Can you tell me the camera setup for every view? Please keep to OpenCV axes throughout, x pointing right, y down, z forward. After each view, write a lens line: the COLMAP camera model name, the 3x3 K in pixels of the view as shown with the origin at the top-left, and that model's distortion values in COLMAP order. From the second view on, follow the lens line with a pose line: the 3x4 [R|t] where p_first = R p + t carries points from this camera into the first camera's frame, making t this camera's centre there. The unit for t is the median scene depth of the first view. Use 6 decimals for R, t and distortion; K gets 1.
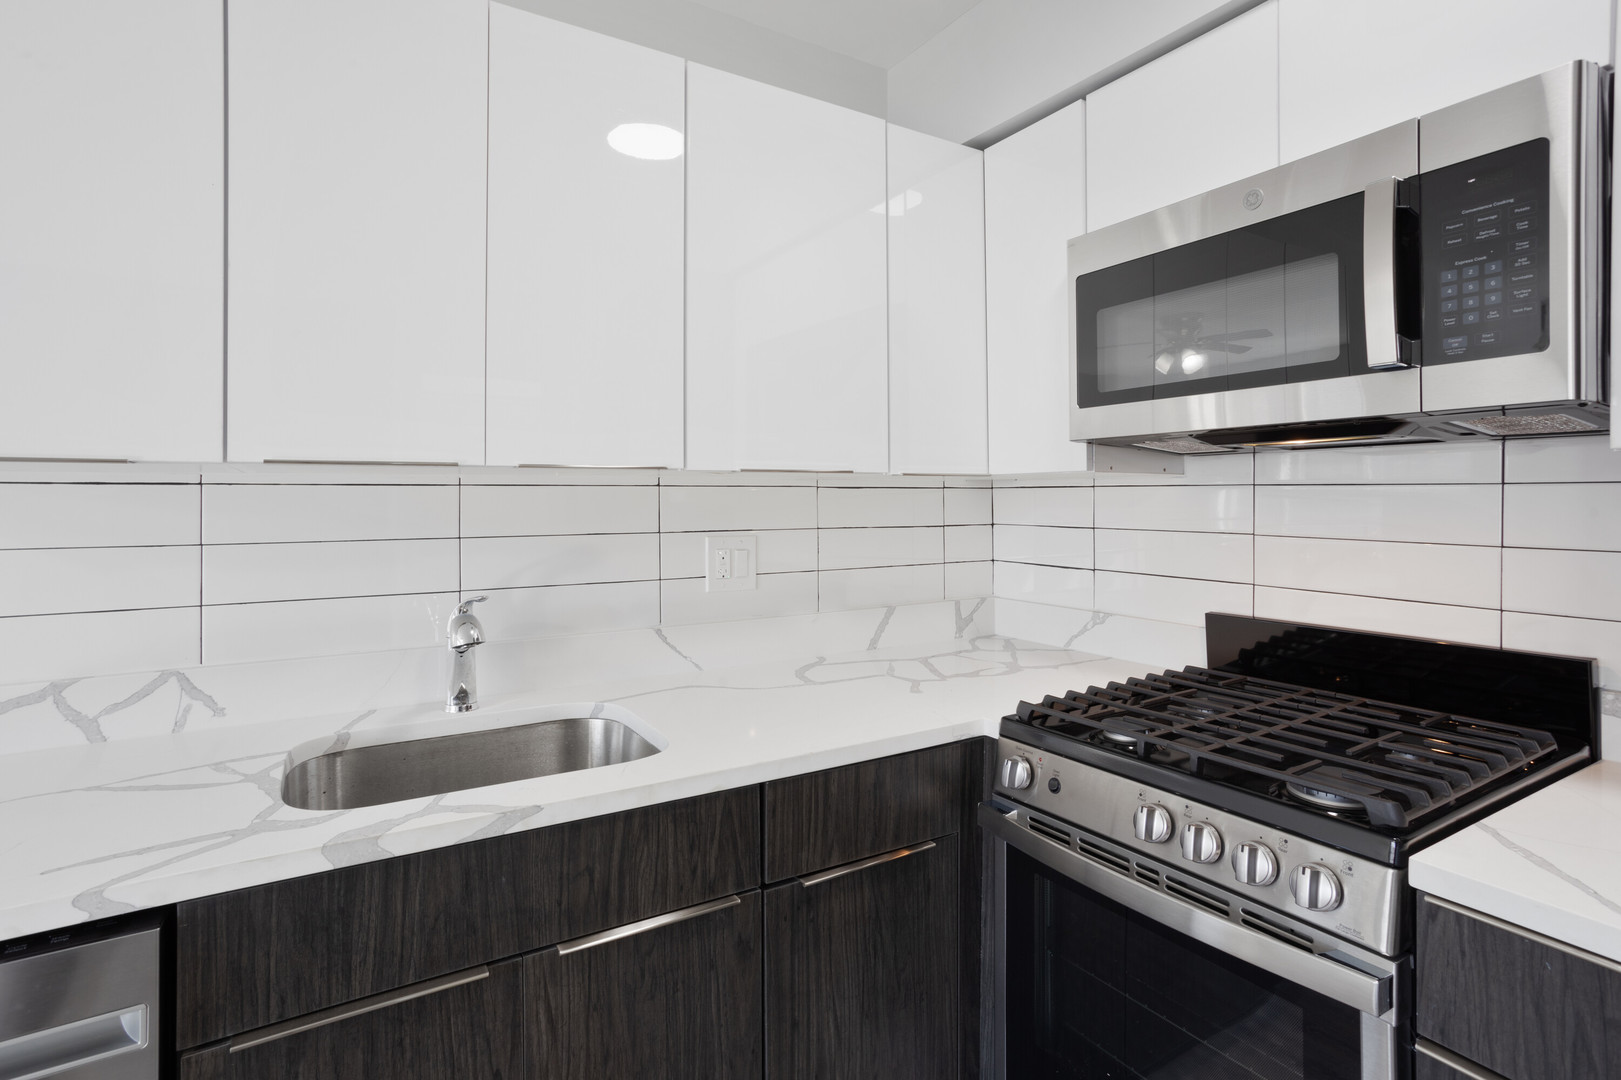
lens RADIAL K [[795.0, 0, 807.6], [0, 795.0, 501.6], [0, 0, 1]] dist [-0.055073, 0.030390]
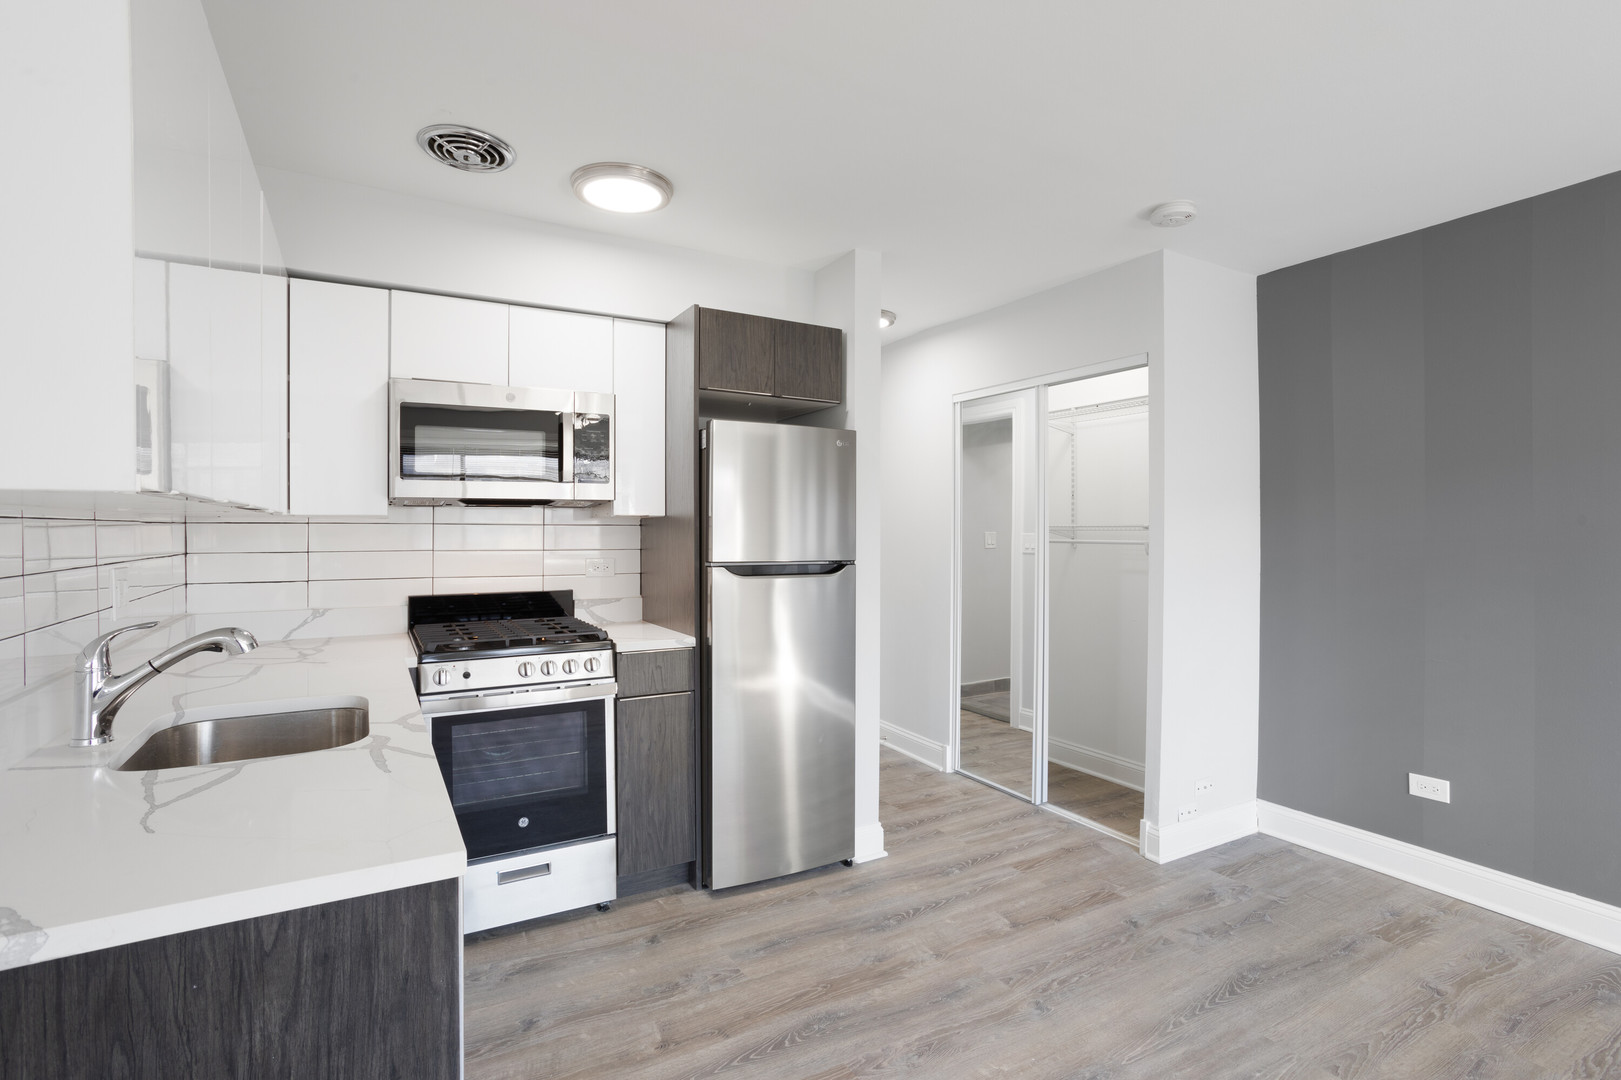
lens RADIAL K [[778.6, 0, 804.8], [0, 778.6, 544.3], [0, 0, 1]] dist [-0.061470, 0.029838]
pose [[0.037727, -0.018985, 0.999108, -1.581015], [0.002073, 0.999819, 0.018920, -0.008103], [-0.999286, 0.001357, 0.037759, 0.062909]]
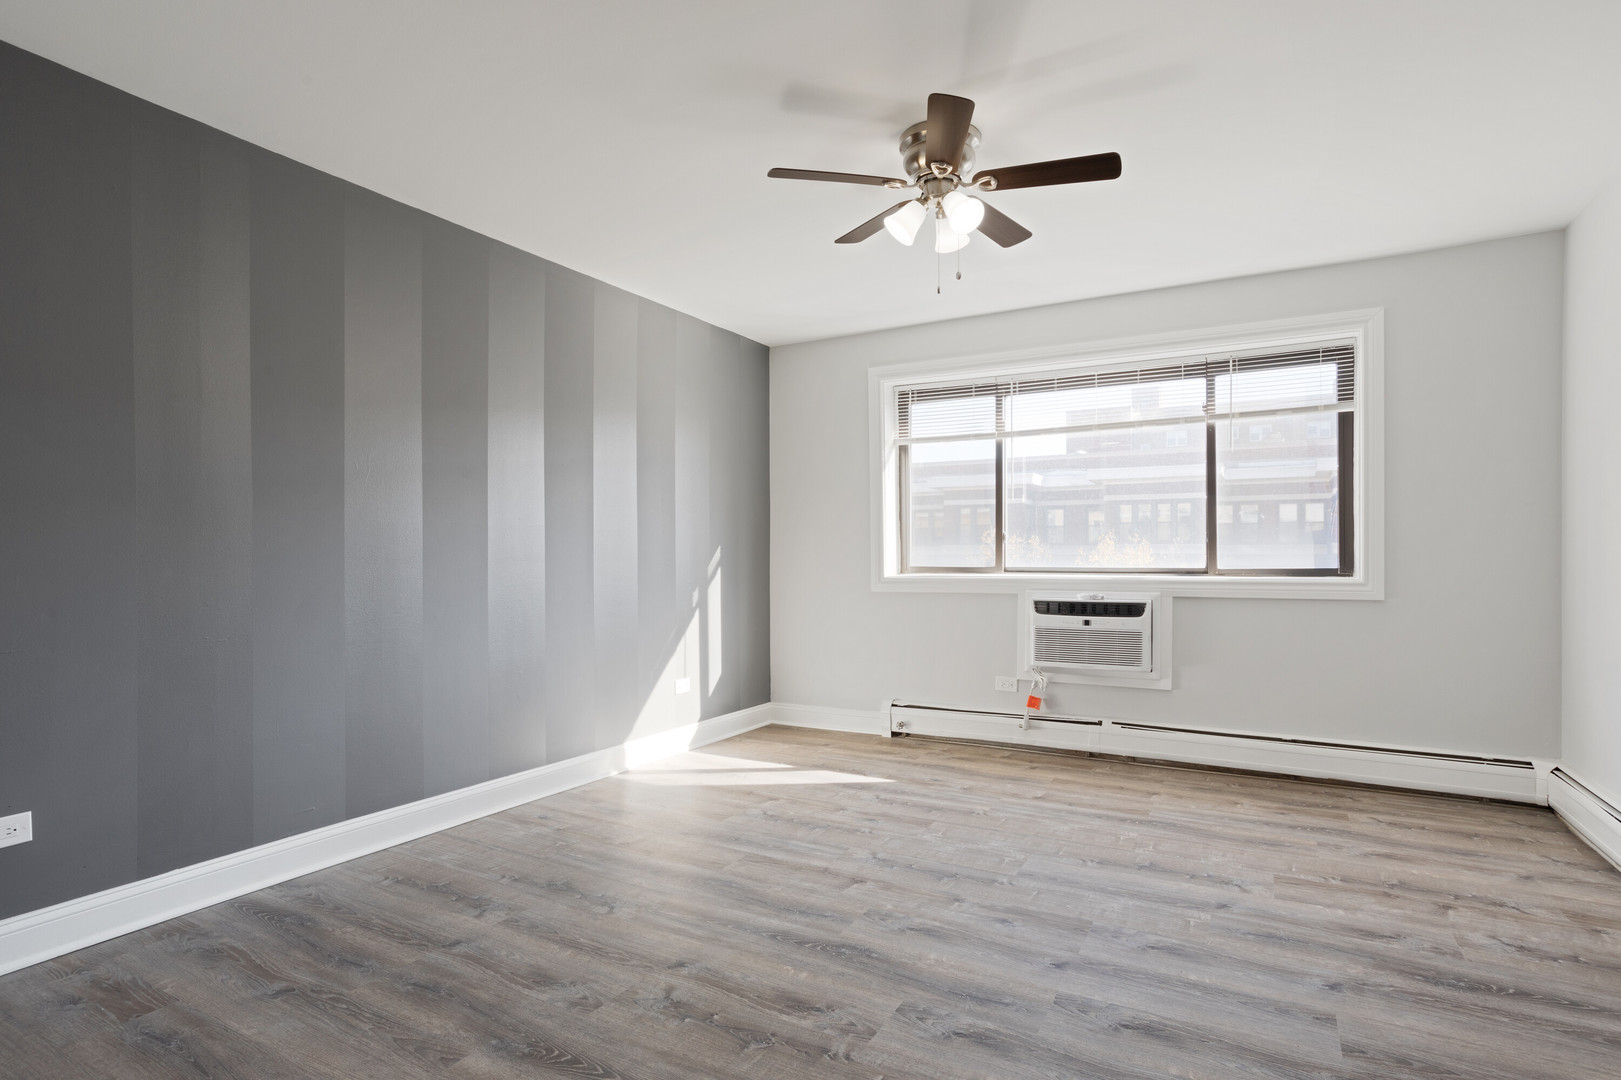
lens RADIAL K [[799.8, 0, 810.5], [0, 799.8, 540.0], [0, 0, 1]] dist [-0.055416, 0.032783]
pose [[-0.881147, -0.014760, -0.472612, 0.001511], [-0.002868, 0.999661, -0.025874, 0.178566], [0.472834, -0.021444, -0.880891, 0.593853]]
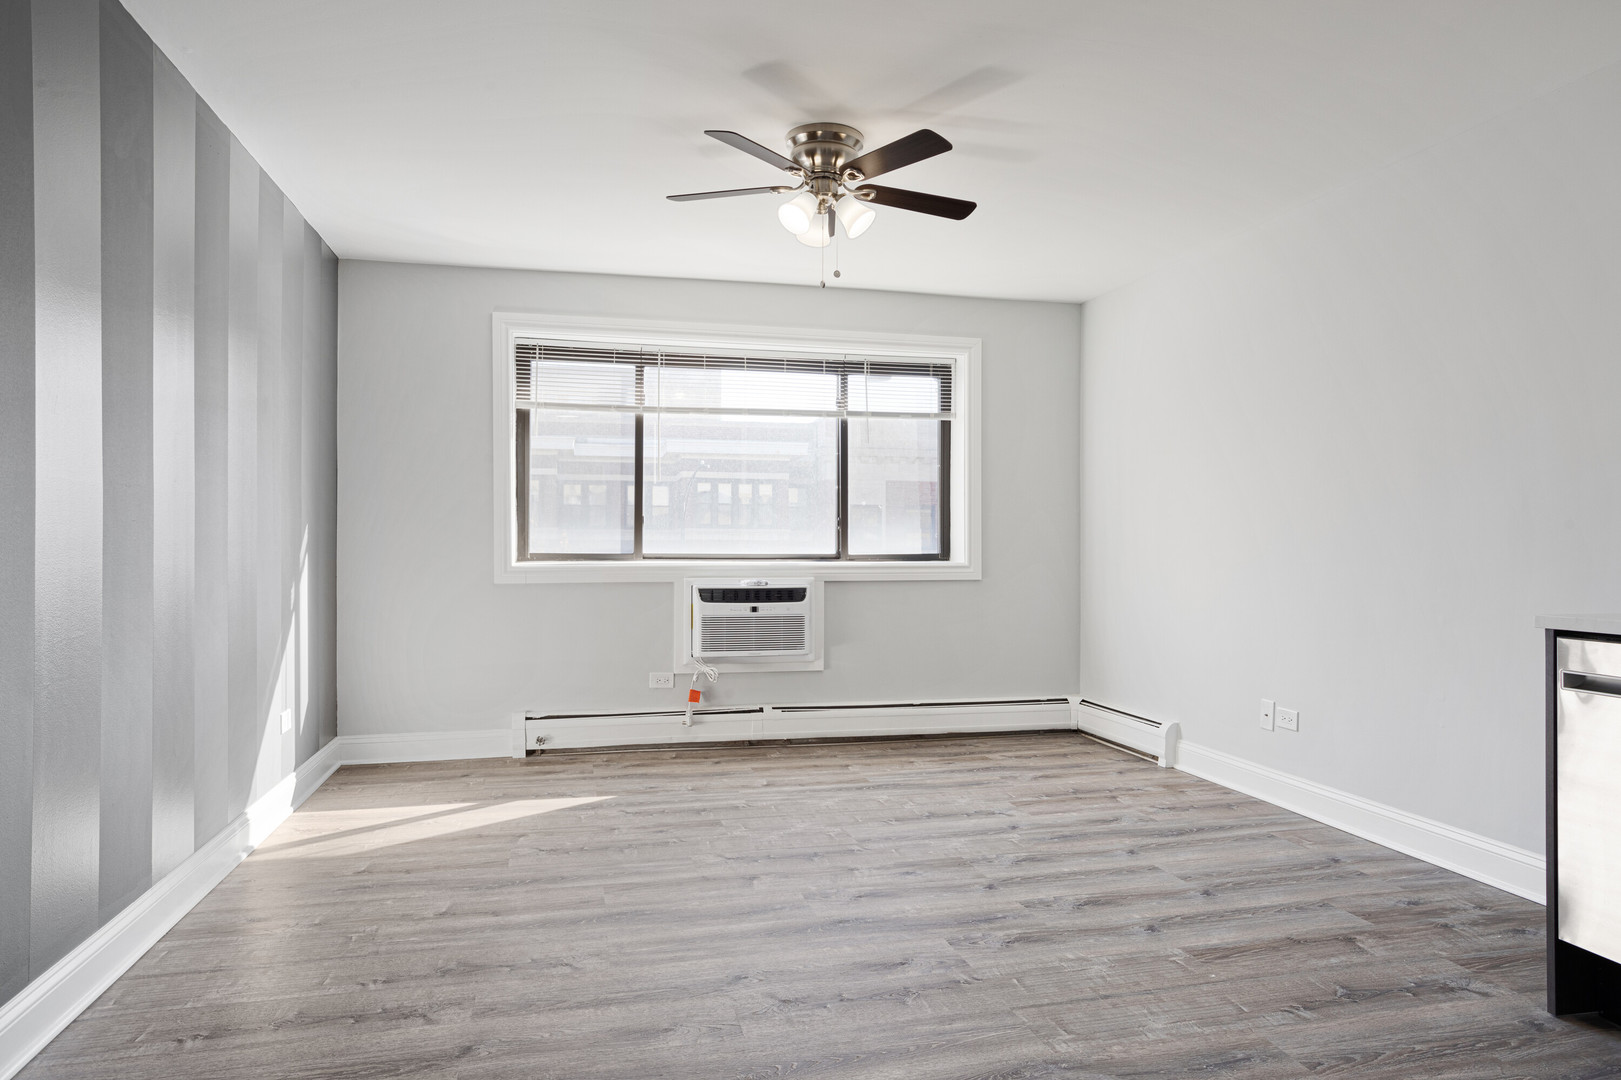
lens RADIAL K [[1007.4, 0, 778.5], [0, 1007.4, 504.3], [0, 0, 1]] dist [-0.036004, 0.002778]
pose [[-0.340414, -0.043013, -0.939291, 1.323674], [-0.003801, 0.999008, -0.044370, 0.184869], [0.940268, -0.011534, -0.340240, -0.273873]]
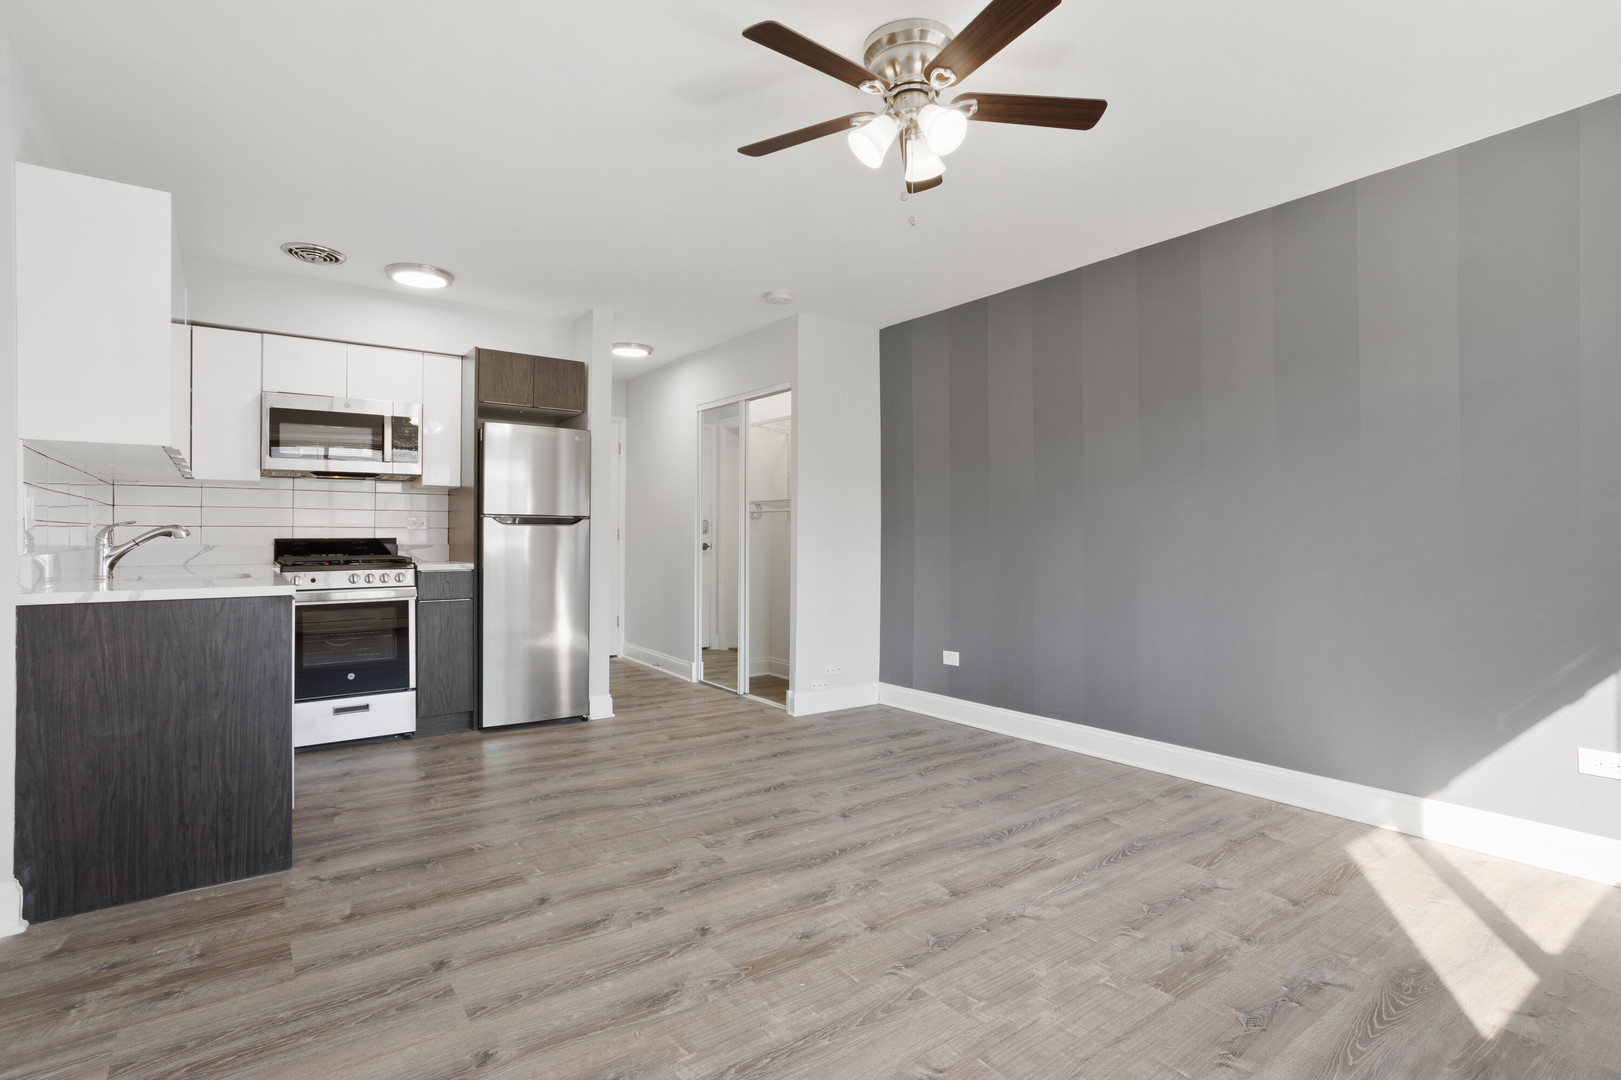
lens RADIAL K [[799.8, 0, 810.5], [0, 799.8, 540.0], [0, 0, 1]] dist [-0.055416, 0.032783]
pose [[-0.083712, -0.007276, 0.996463, -2.979874], [0.000927, 0.999972, 0.007380, 0.173952], [-0.996490, 0.001541, -0.083703, -0.729324]]
